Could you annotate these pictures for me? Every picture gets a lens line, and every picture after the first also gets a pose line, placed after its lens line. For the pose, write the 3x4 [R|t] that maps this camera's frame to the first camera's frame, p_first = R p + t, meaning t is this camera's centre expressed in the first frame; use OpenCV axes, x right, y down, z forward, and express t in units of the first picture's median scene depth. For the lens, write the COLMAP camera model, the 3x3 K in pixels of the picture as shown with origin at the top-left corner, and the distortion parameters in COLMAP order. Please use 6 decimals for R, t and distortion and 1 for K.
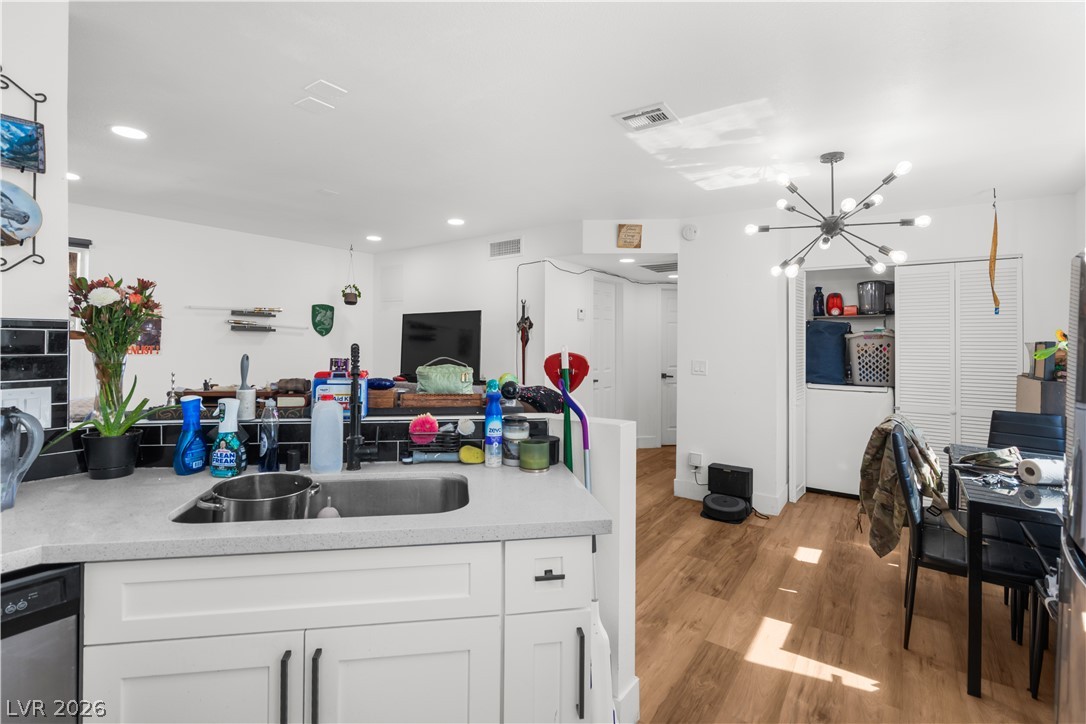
lens RADIAL K [[494.6, 0, 535.1], [0, 494.6, 338.3], [0, 0, 1]] dist [-0.005734, 0.002277]
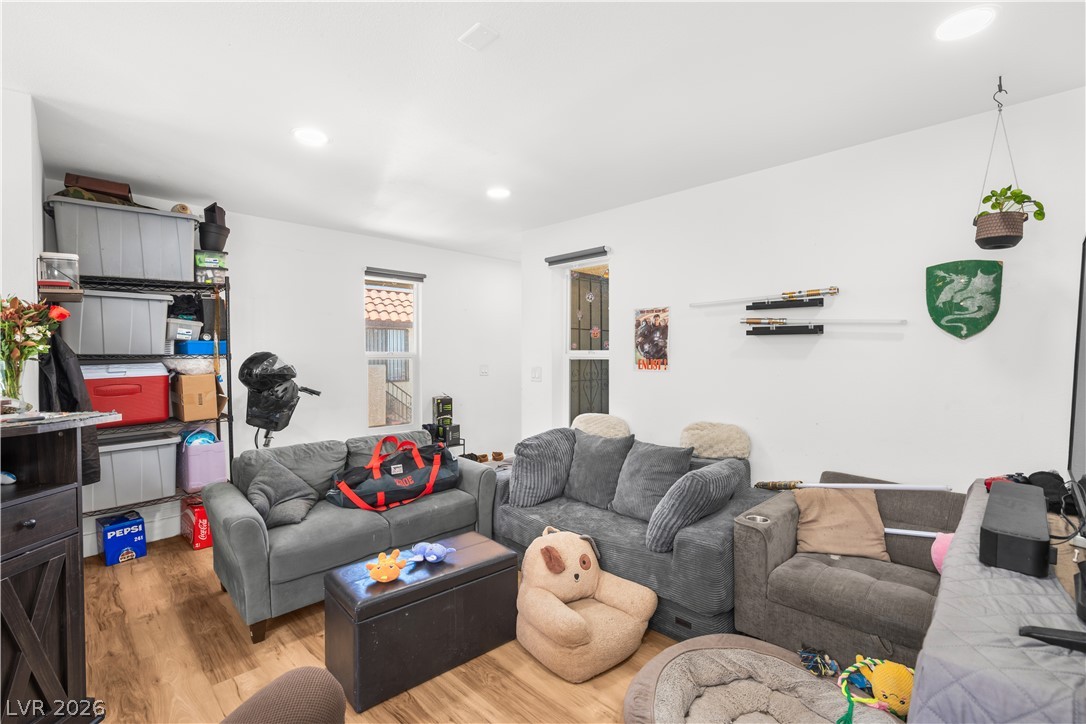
lens RADIAL K [[494.6, 0, 541.5], [0, 494.6, 359.7], [0, 0, 1]] dist [-0.005734, 0.002277]
pose [[-0.158110, 0.002315, -0.987419, 0.041066], [0.007628, 0.999970, 0.001123, 0.013563], [0.987392, -0.007354, -0.158123, 0.952160]]
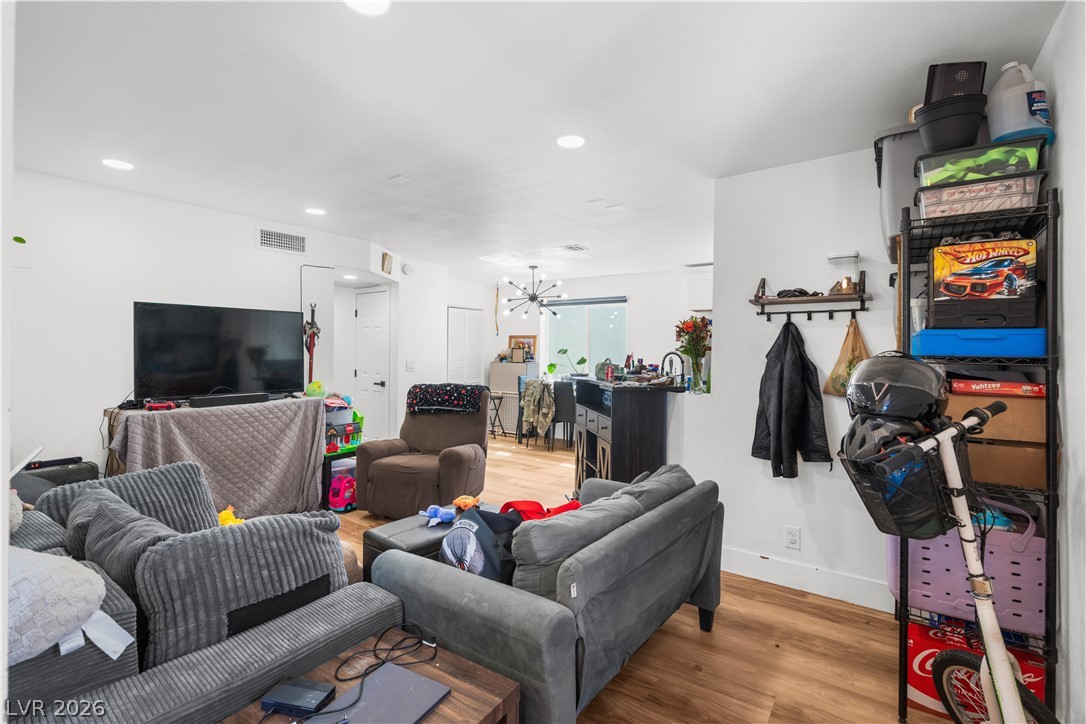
lens RADIAL K [[494.6, 0, 534.7], [0, 494.6, 349.0], [0, 0, 1]] dist [-0.005734, 0.002277]
pose [[0.005084, -0.004819, 0.999975, -1.086522], [-0.014169, 0.999888, 0.004891, -0.001213], [-0.999887, -0.014194, 0.005015, 0.632649]]
